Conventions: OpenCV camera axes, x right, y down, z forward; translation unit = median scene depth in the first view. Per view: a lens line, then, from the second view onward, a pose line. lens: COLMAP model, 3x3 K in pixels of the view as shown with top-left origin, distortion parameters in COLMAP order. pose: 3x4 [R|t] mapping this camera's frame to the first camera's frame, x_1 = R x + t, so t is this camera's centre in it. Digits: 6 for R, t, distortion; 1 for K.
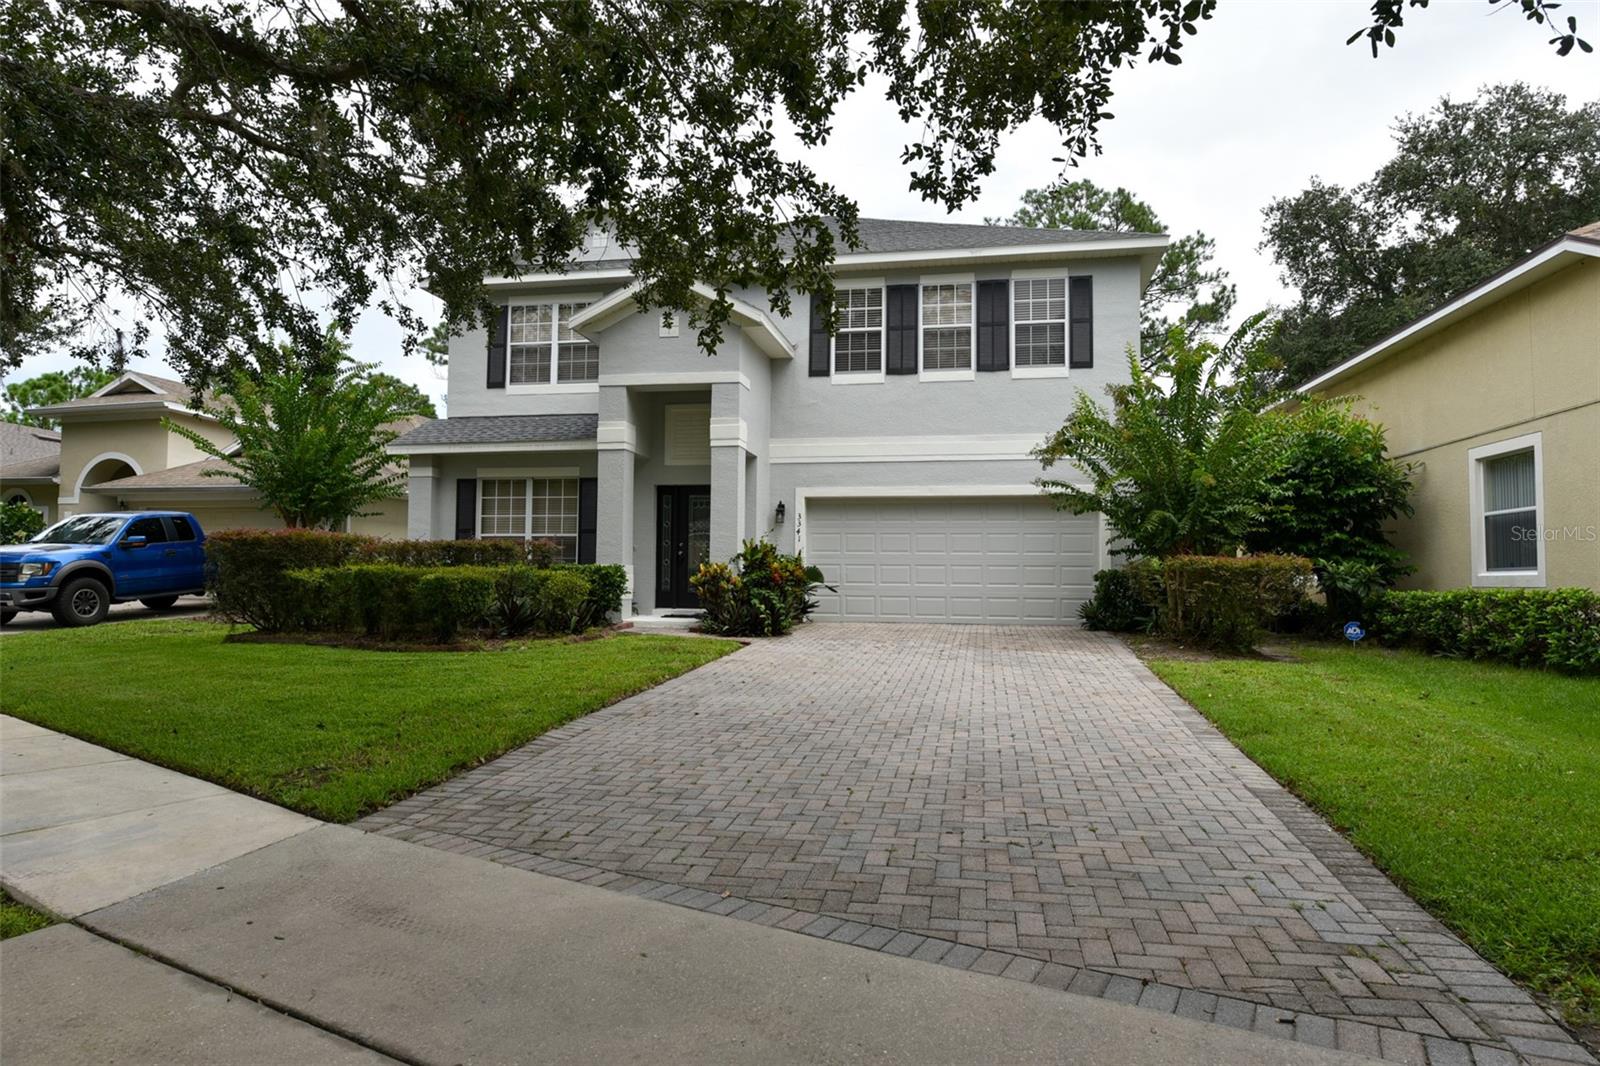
lens RADIAL K [[980.1, 0, 800.0], [0, 980.1, 533.0], [0, 0, 1]] dist [-0.002422, -0.000772]
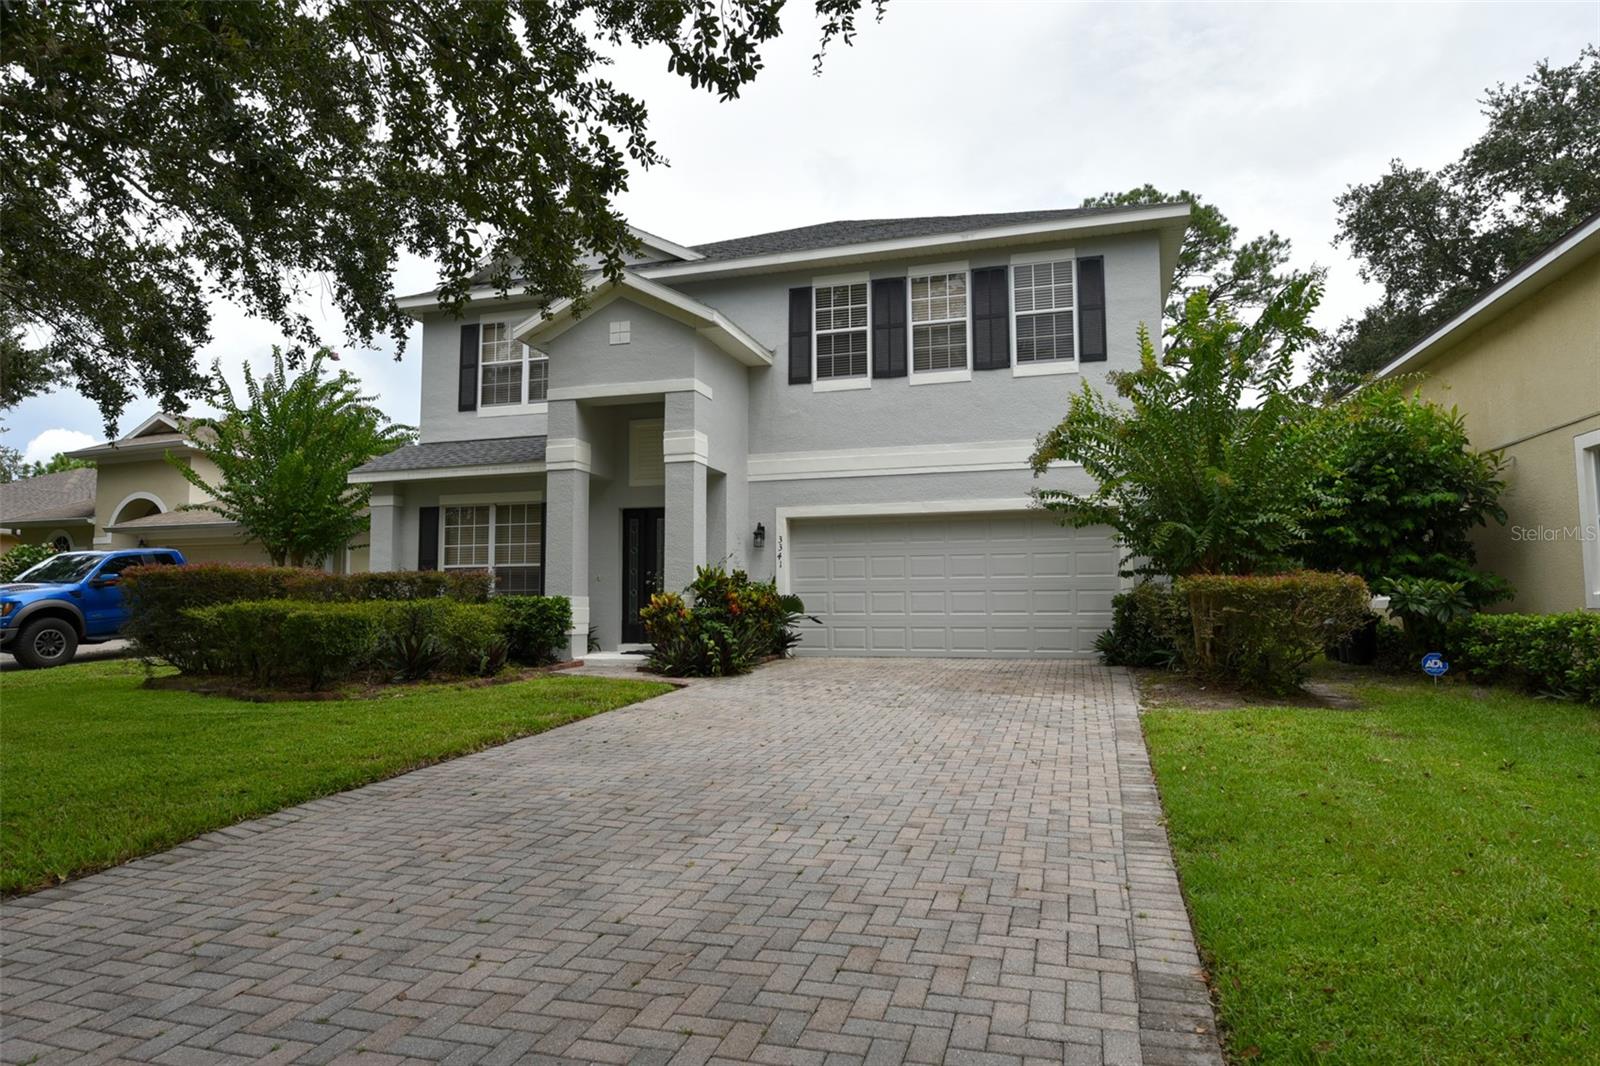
lens RADIAL K [[943.0, 0, 802.8], [0, 943.0, 533.2], [0, 0, 1]] dist [-0.003499, -0.002072]
pose [[0.994309, -0.022097, -0.104216, 0.116914], [0.018948, 0.999336, -0.031117, 0.004926], [0.104834, 0.028965, 0.994068, 0.149753]]
